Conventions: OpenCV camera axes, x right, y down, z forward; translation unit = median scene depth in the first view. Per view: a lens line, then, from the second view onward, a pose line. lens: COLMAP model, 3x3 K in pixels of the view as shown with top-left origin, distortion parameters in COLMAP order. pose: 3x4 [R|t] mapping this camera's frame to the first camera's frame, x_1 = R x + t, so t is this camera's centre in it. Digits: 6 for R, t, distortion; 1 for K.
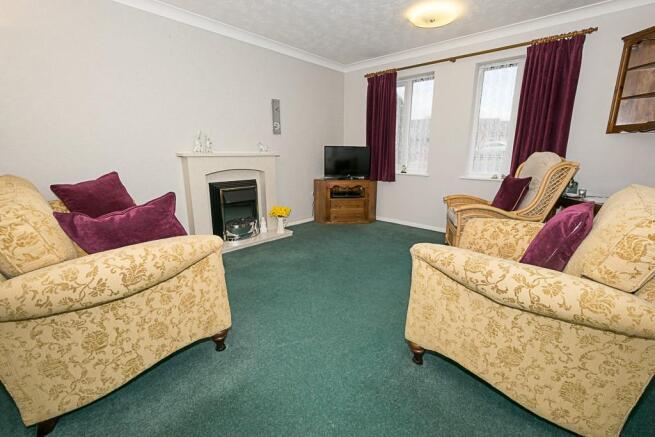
lens RADIAL K [[291.2, 0, 327.5], [0, 291.2, 218.5], [0, 0, 1]] dist [0.002022, -0.000239]
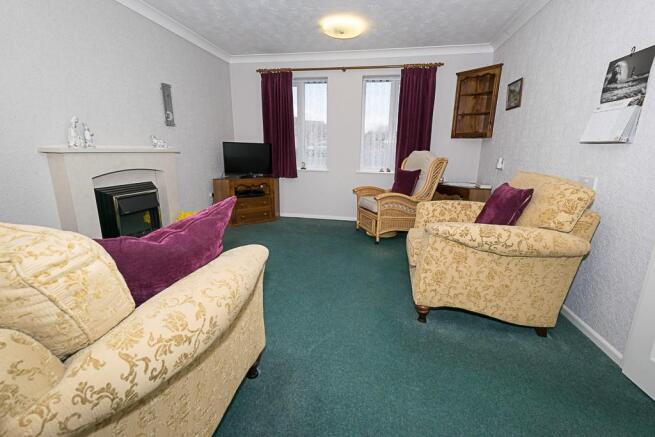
lens RADIAL K [[291.2, 0, 327.5], [0, 291.2, 218.5], [0, 0, 1]] dist [0.002022, -0.000239]
pose [[0.850637, -0.111336, 0.513830, -0.301808], [0.106755, 0.993538, 0.038548, -0.013545], [-0.514801, 0.022063, 0.857026, 0.071695]]
